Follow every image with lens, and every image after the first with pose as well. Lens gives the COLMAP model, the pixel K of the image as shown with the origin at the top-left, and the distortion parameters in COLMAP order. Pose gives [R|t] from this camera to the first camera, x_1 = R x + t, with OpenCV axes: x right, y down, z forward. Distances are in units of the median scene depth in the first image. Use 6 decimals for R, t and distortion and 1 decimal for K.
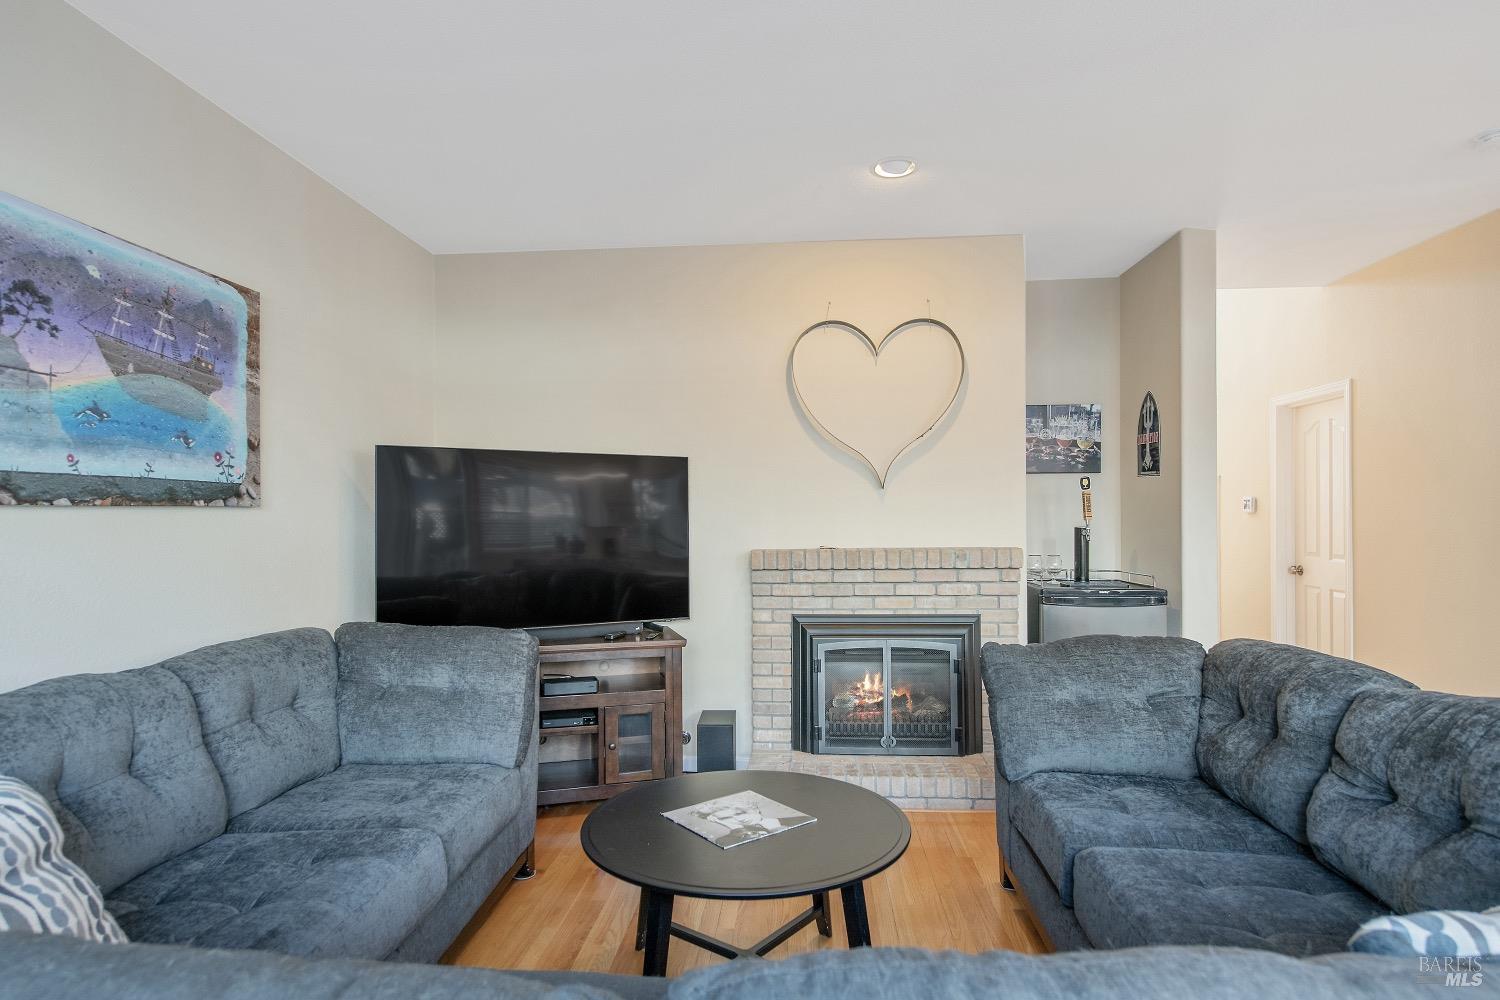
lens RADIAL K [[845.8, 0, 750.1], [0, 845.8, 507.8], [0, 0, 1]] dist [0.003977, 0.000701]
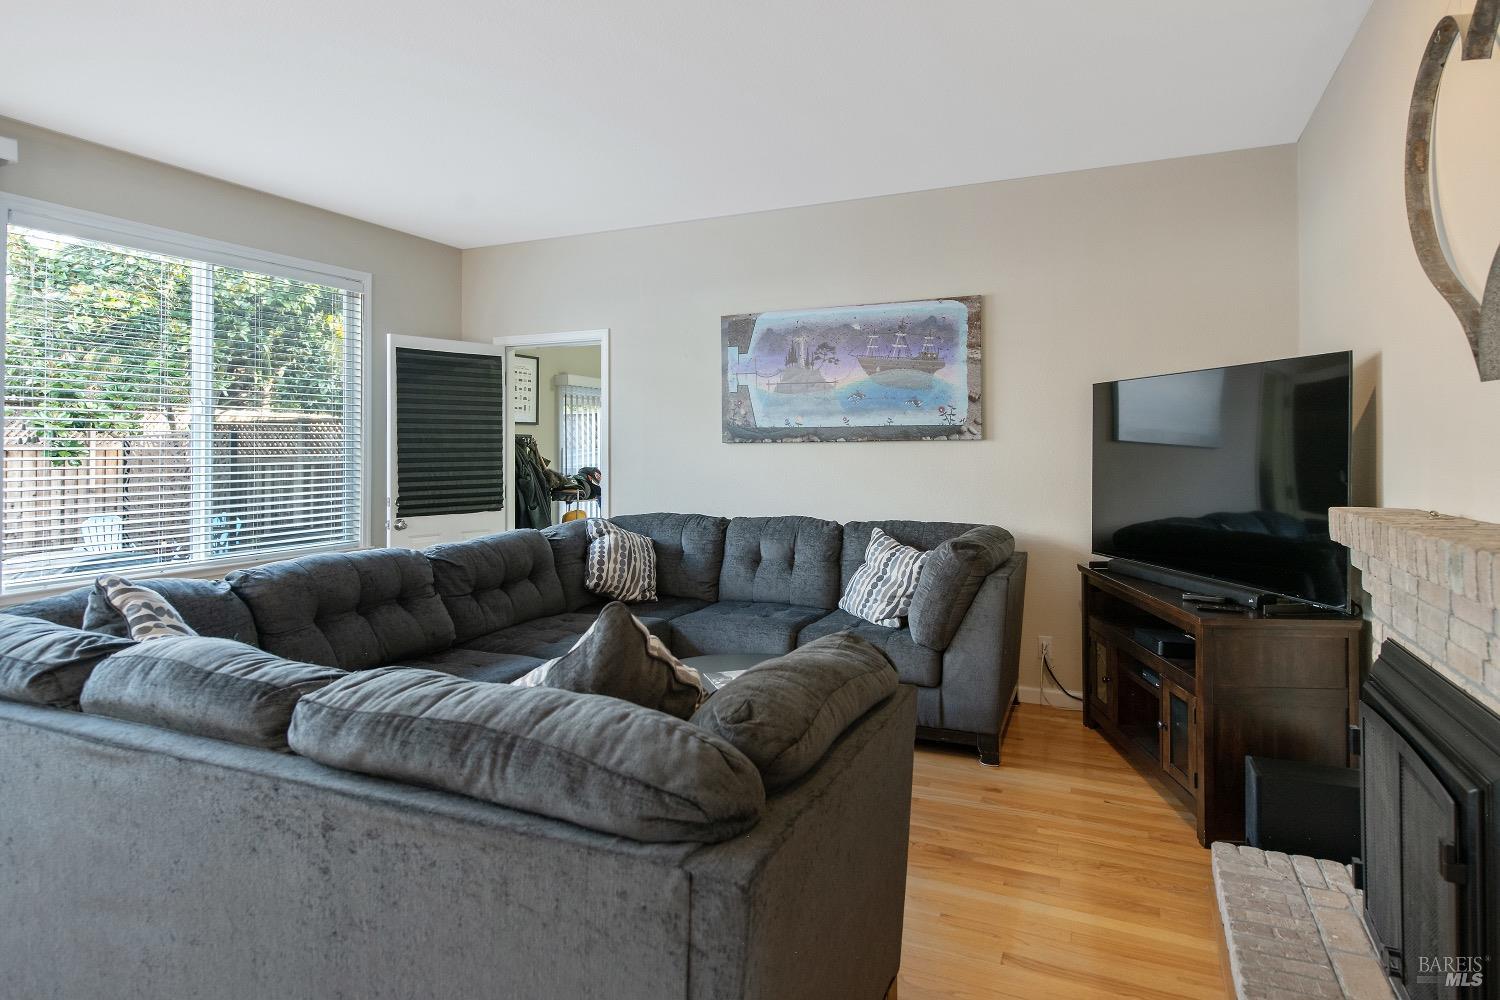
lens RADIAL K [[845.8, 0, 756.0], [0, 845.8, 449.5], [0, 0, 1]] dist [0.003977, 0.000701]
pose [[-0.348458, 0.000312, -0.937324, 1.035758], [0.011784, 0.999922, -0.004048, 0.019134], [0.937250, -0.012456, -0.348434, 1.255942]]
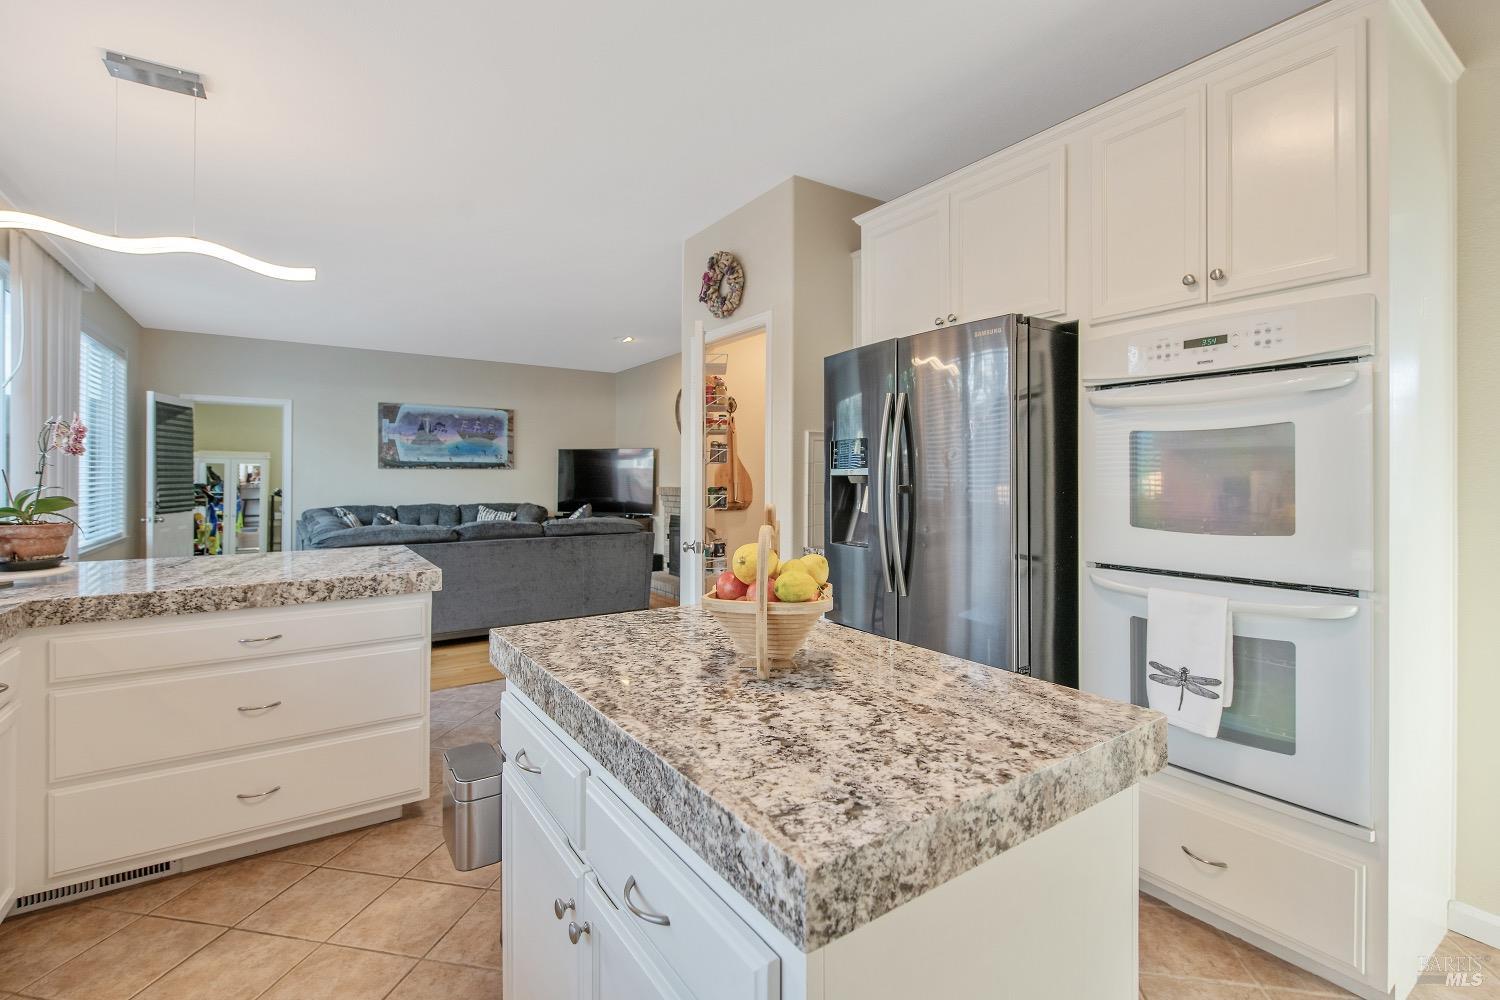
lens RADIAL K [[675.8, 0, 737.6], [0, 675.8, 473.7], [0, 0, 1]] dist [-0.000820, -0.000024]
pose [[0.607327, 0.000228, -0.794452, 2.521357], [0.003333, 0.999990, 0.002834, 0.015376], [0.794445, -0.004369, 0.607320, 0.008033]]
